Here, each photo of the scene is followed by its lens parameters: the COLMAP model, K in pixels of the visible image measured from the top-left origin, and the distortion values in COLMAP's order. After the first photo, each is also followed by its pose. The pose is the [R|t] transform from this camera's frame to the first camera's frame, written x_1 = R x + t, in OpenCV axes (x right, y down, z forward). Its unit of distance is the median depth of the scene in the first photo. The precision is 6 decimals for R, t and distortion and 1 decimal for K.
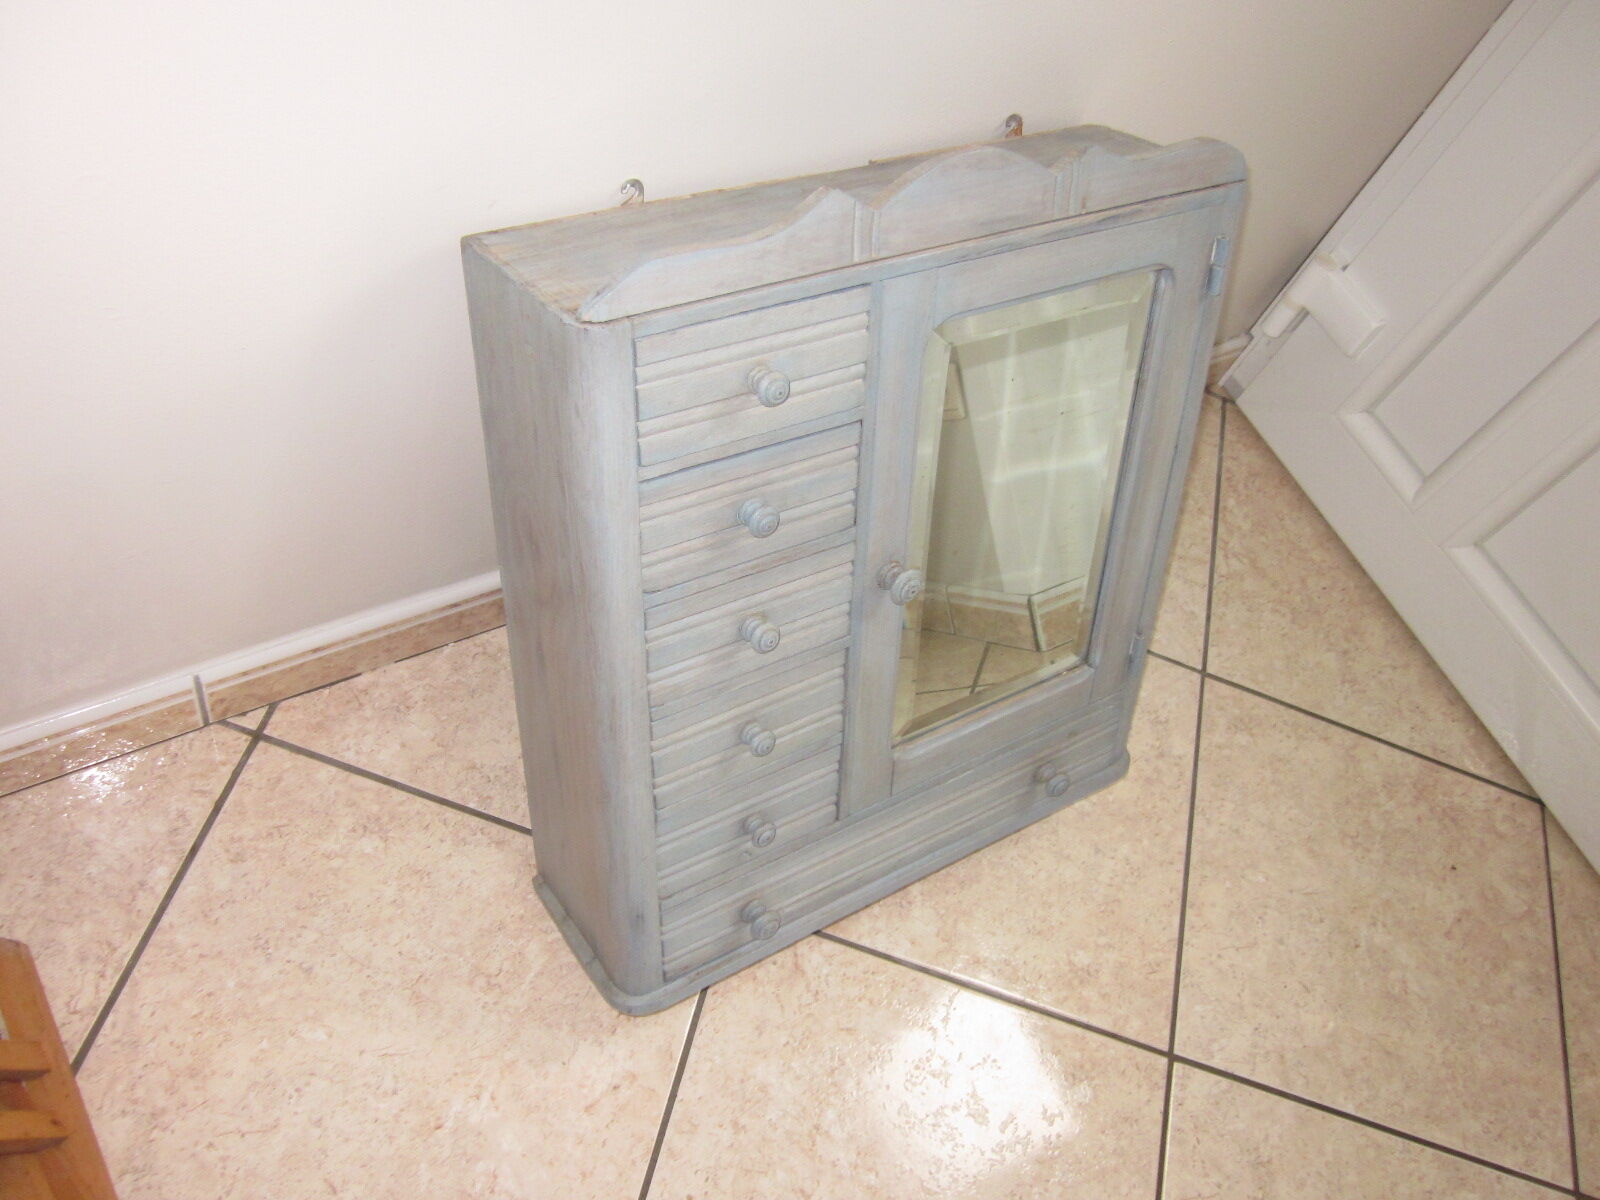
lens RADIAL K [[1328.4, 0, 800.0], [0, 1328.4, 600.0], [0, 0, 1]] dist [-0.043421, 0.003742]
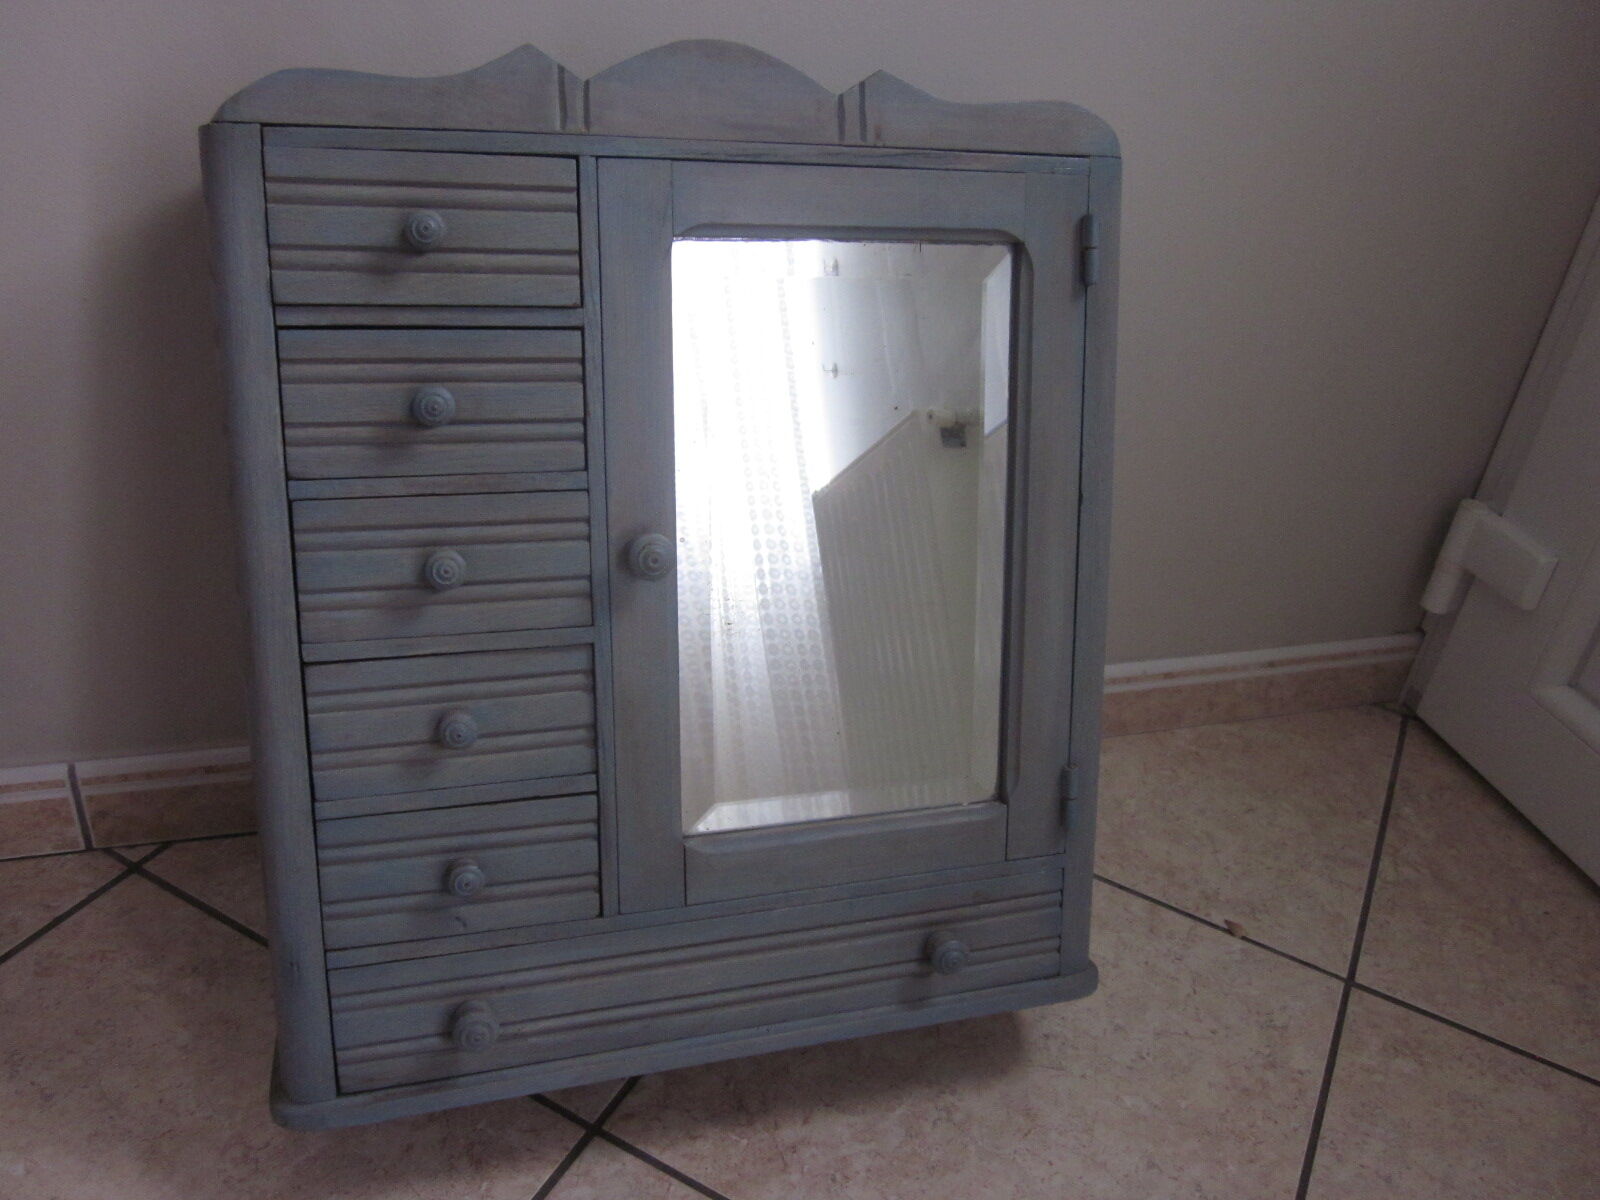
lens RADIAL K [[1325.7, 0, 800.0], [0, 1325.7, 600.0], [0, 0, 1]] dist [-0.045859, 0.016365]
pose [[0.960367, -0.025482, -0.277571, 0.247953], [-0.109386, 0.881476, -0.459386, 0.266168], [0.256378, 0.471542, 0.843753, 0.235777]]
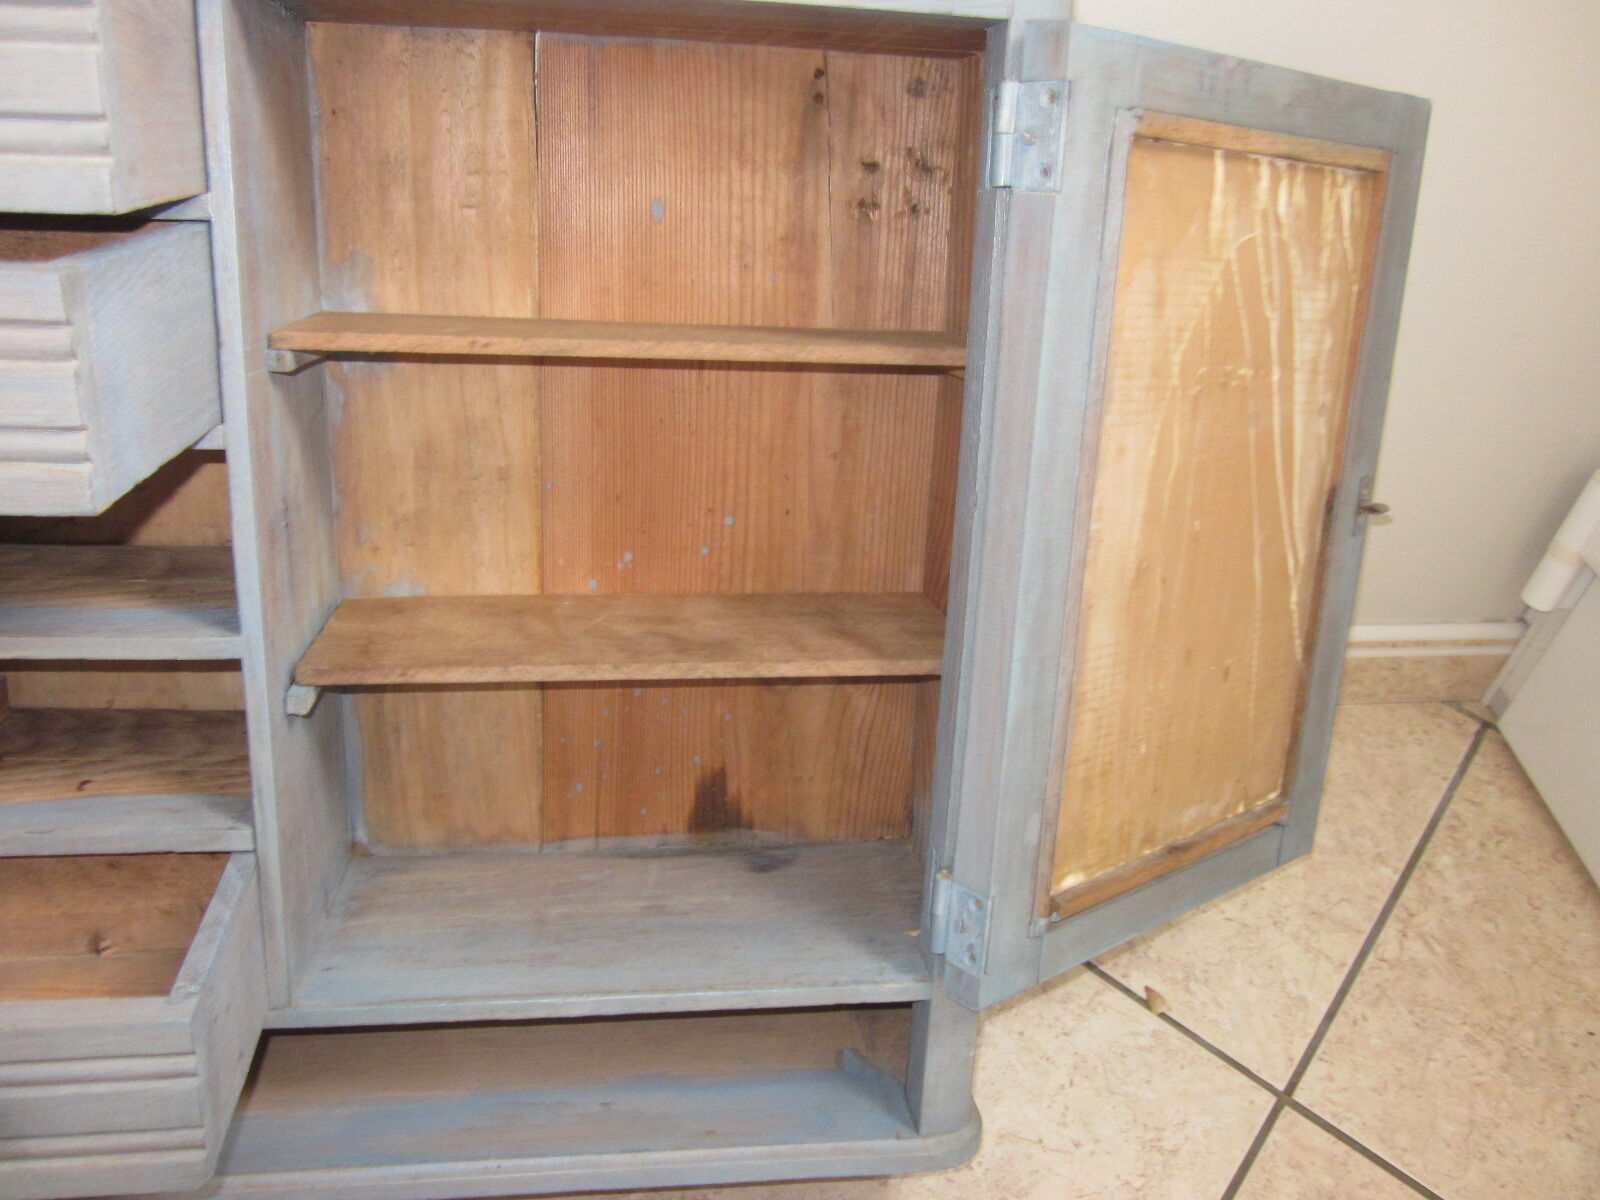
lens RADIAL K [[1329.2, 0, 800.0], [0, 1329.2, 600.0], [0, 0, 1]] dist [-0.041239, 0.016029]
pose [[0.901774, 0.128953, -0.412523, 0.364673], [-0.261568, 0.922650, -0.283371, 0.082012], [0.344073, 0.363440, 0.865751, 0.404921]]
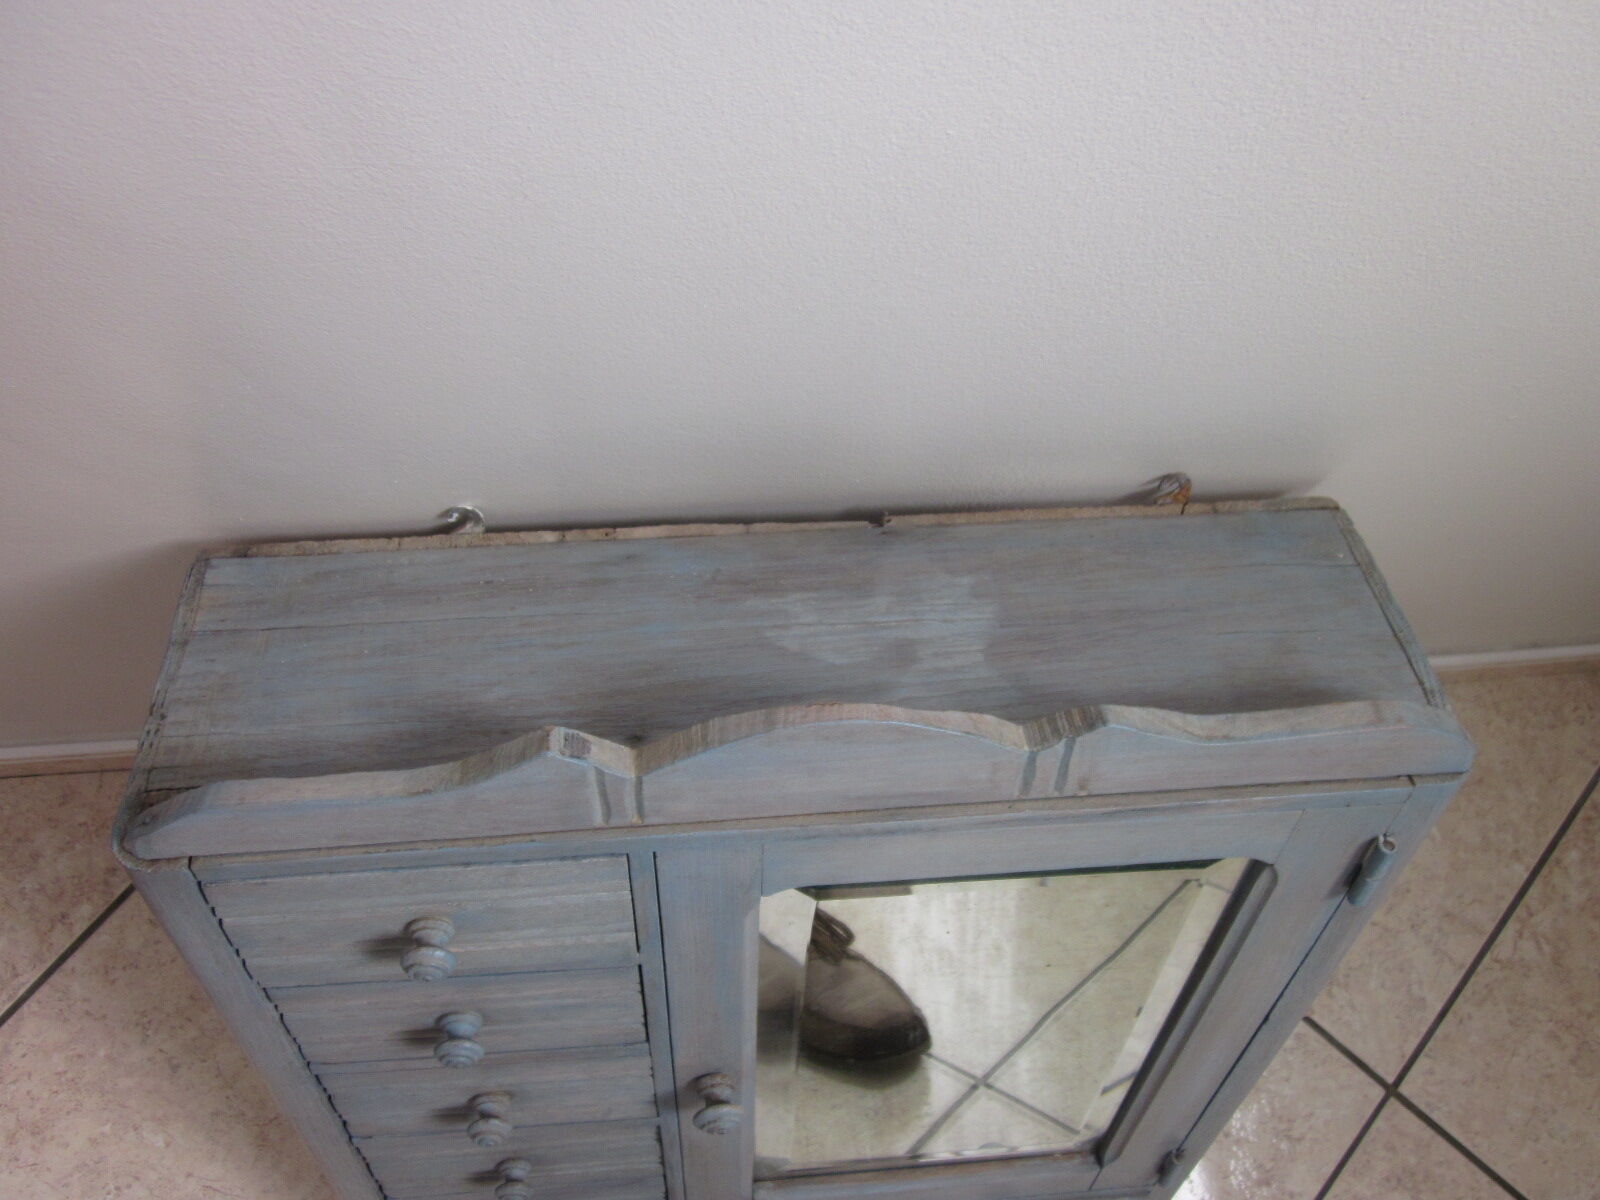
lens RADIAL K [[1329.2, 0, 800.0], [0, 1329.2, 600.0], [0, 0, 1]] dist [-0.041239, 0.016029]
pose [[0.880728, 0.348581, -0.320640, 0.175055], [-0.276502, 0.928072, 0.249458, -0.323951], [0.384533, -0.131047, 0.913762, 0.277972]]
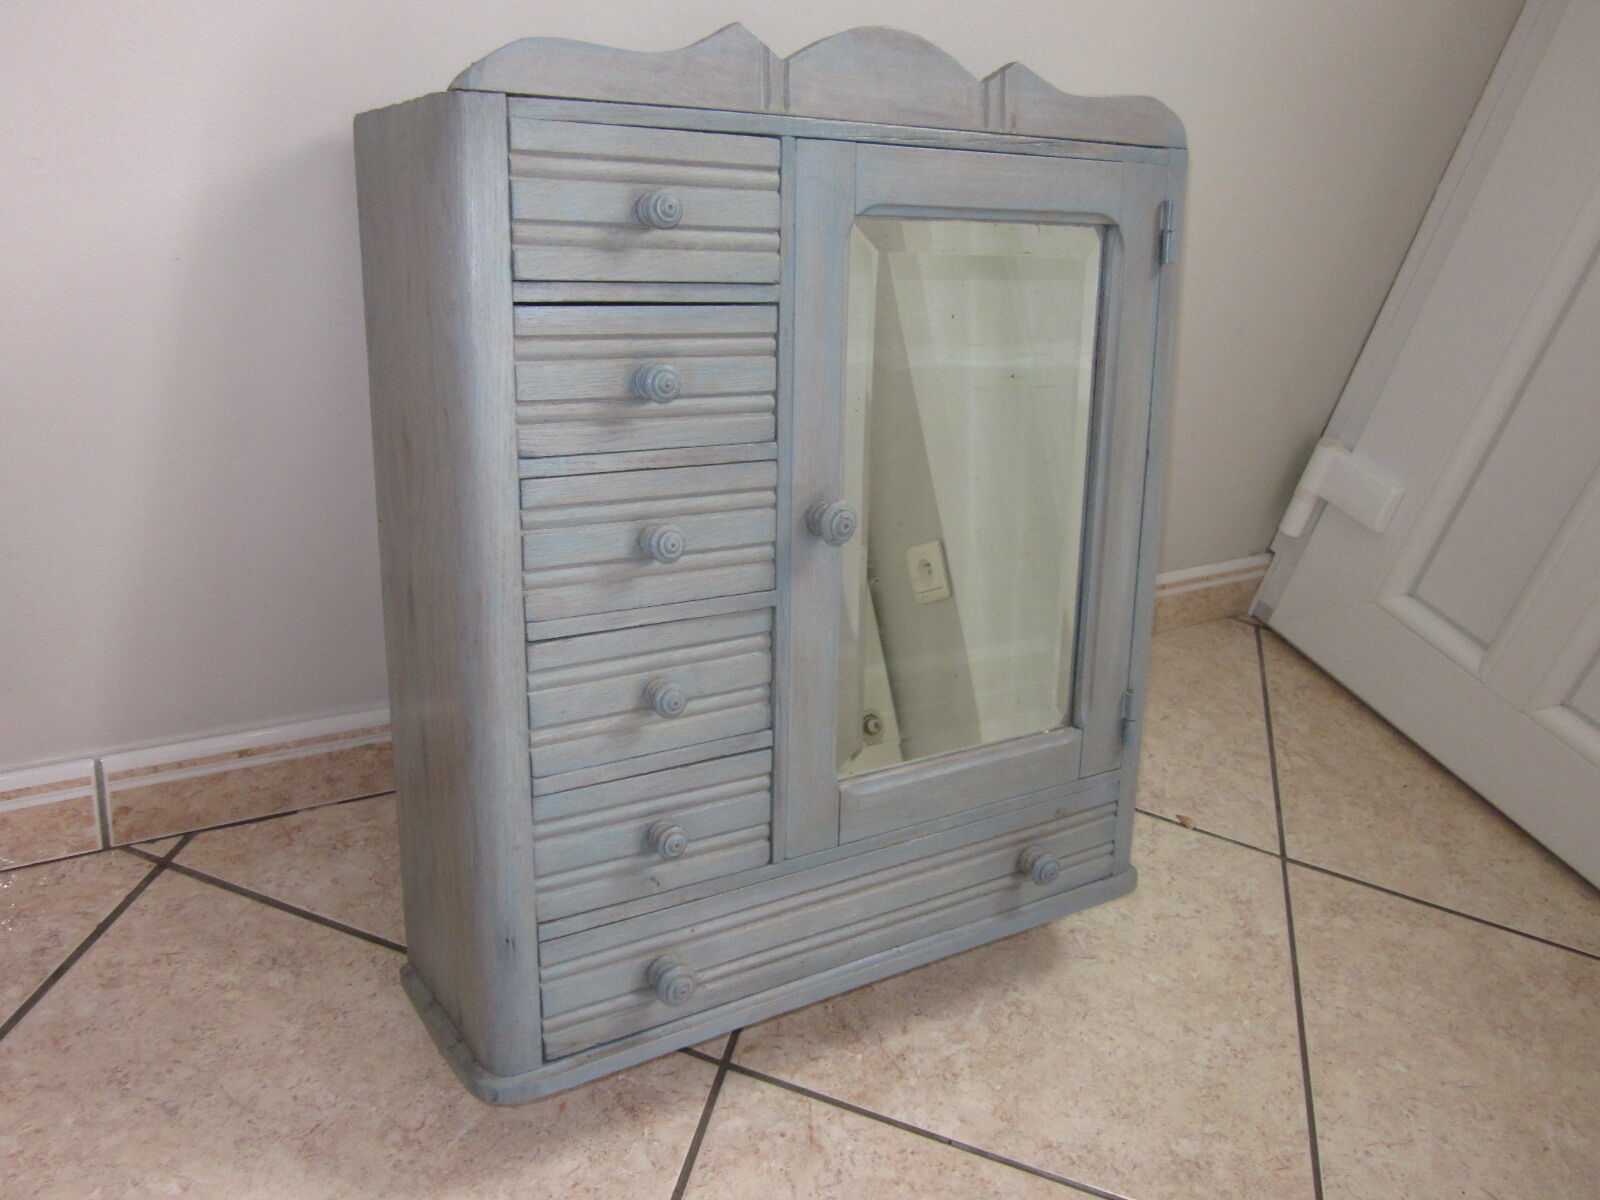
lens RADIAL K [[1325.7, 0, 800.0], [0, 1325.7, 600.0], [0, 0, 1]] dist [-0.045859, 0.016365]
pose [[0.998191, -0.055616, -0.022825, 0.022918], [0.041158, 0.908956, -0.414854, 0.276179], [0.043819, 0.413165, 0.909602, 0.157202]]
